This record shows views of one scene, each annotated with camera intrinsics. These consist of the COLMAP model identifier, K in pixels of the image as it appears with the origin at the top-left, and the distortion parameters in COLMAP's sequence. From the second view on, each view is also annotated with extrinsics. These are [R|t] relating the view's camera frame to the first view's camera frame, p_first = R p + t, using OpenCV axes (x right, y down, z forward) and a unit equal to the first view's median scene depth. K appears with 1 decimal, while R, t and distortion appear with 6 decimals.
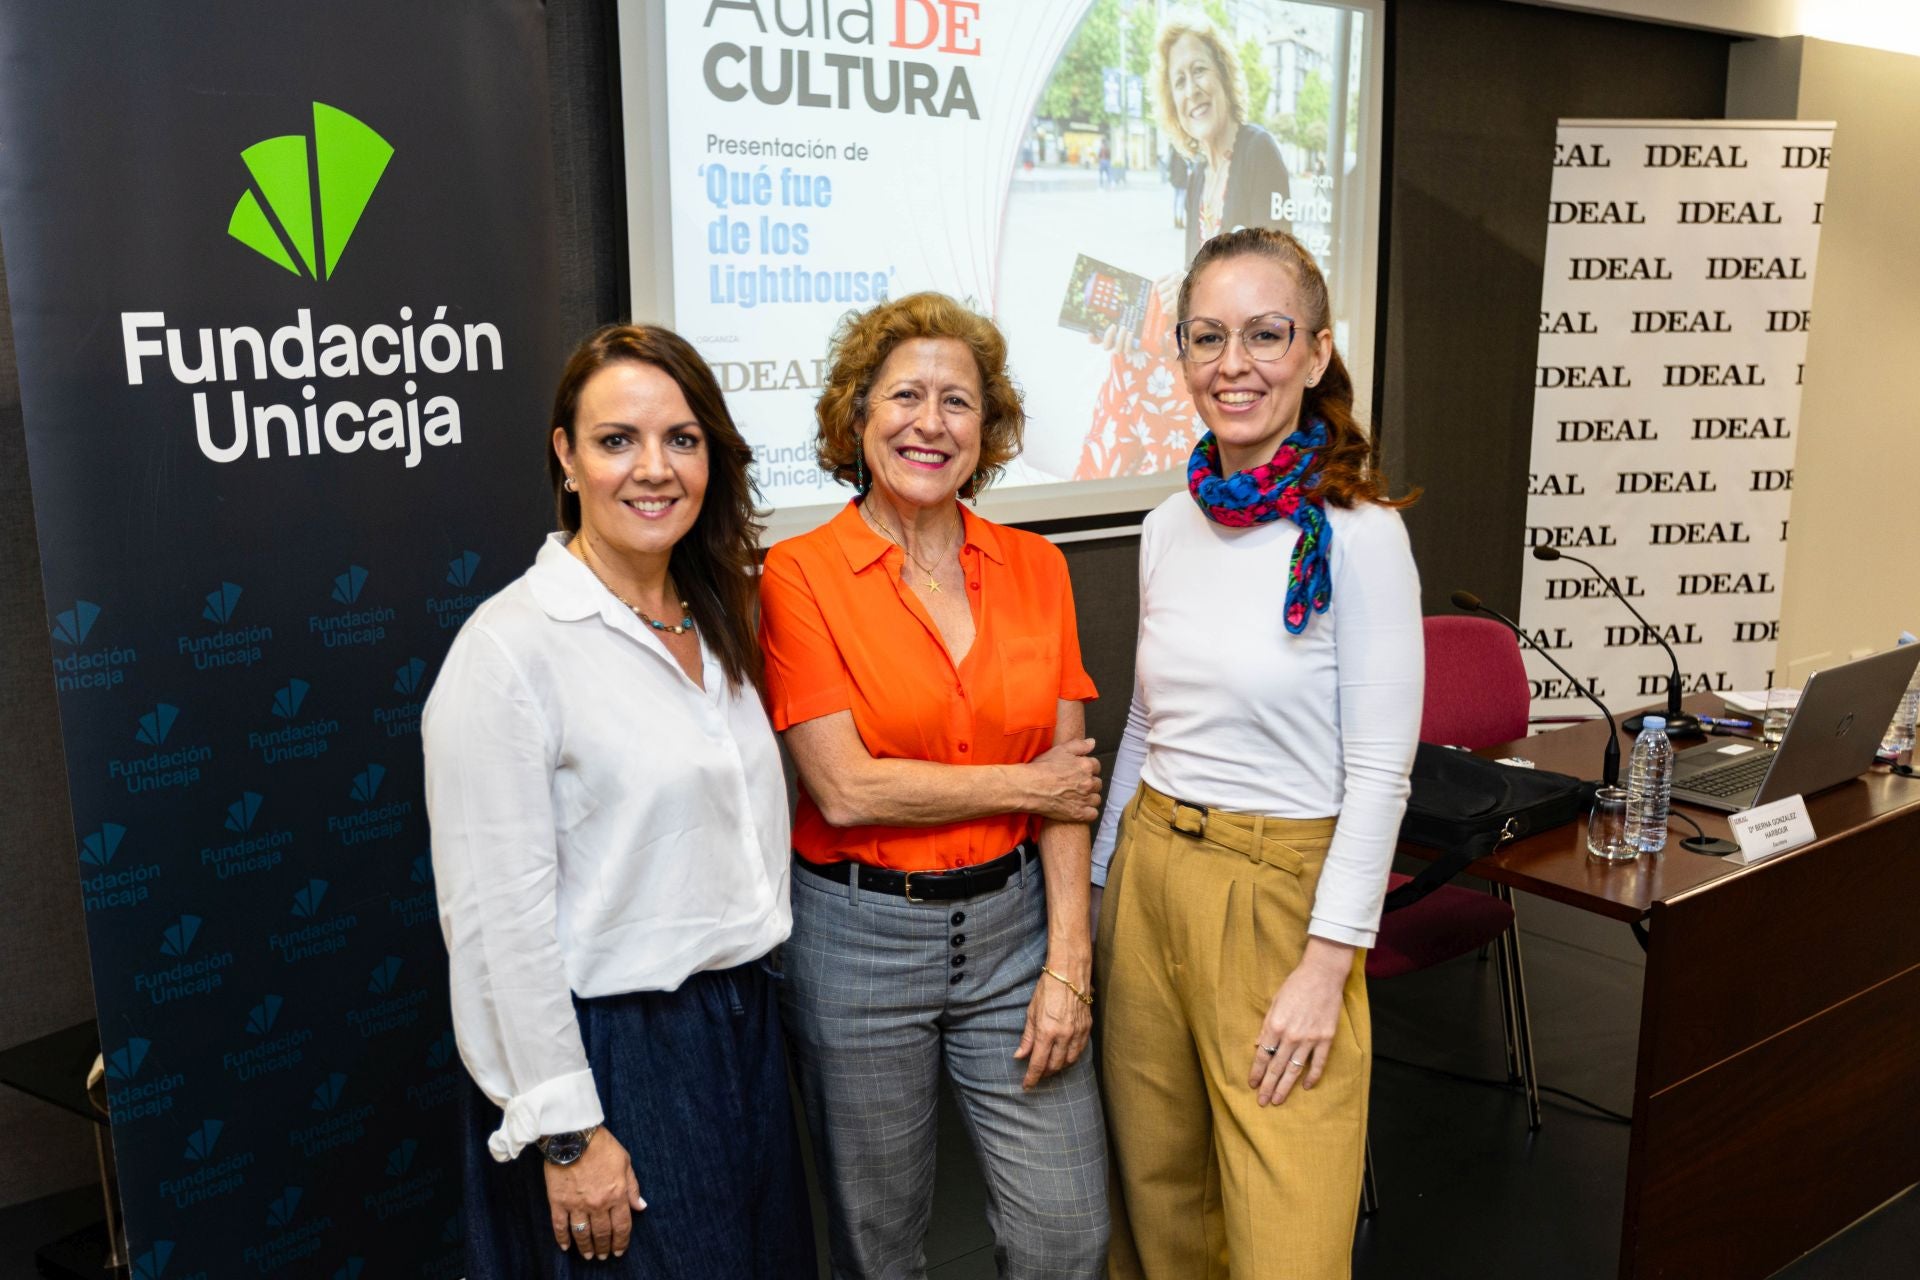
lens RADIAL K [[1803.4, 0, 939.8], [0, 1803.4, 661.7], [0, 0, 1]] dist [0.001782, 0.008142]
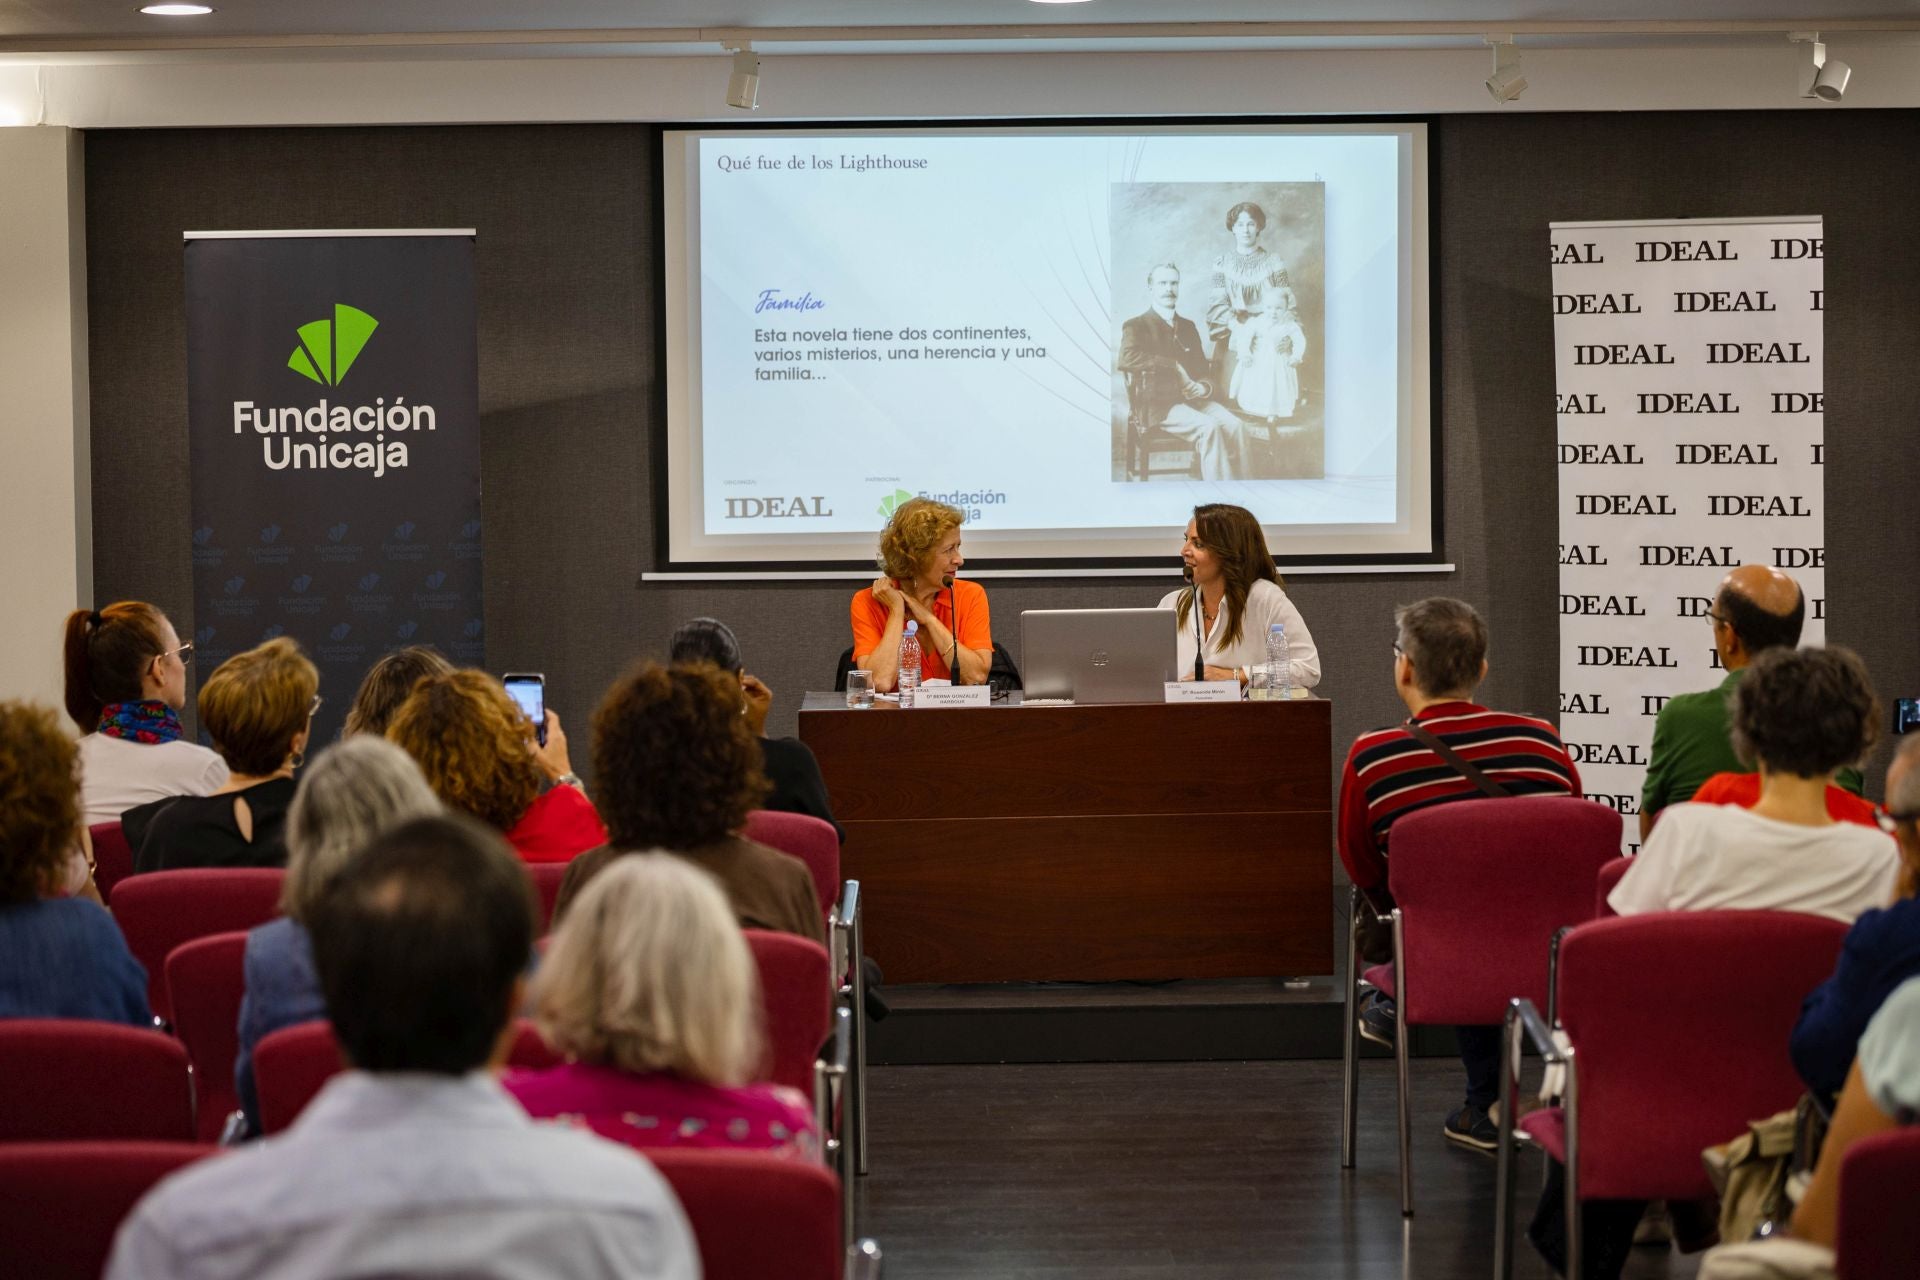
lens RADIAL K [[4001.2, 0, 960.0], [0, 4001.2, 640.0], [0, 0, 1]] dist [-0.085702, -0.274806]
pose [[0.800287, 0.036284, -0.598518, 1.767615], [-0.109635, 0.990195, -0.086566, 0.235303], [0.589509, 0.134896, 0.796418, -1.300033]]
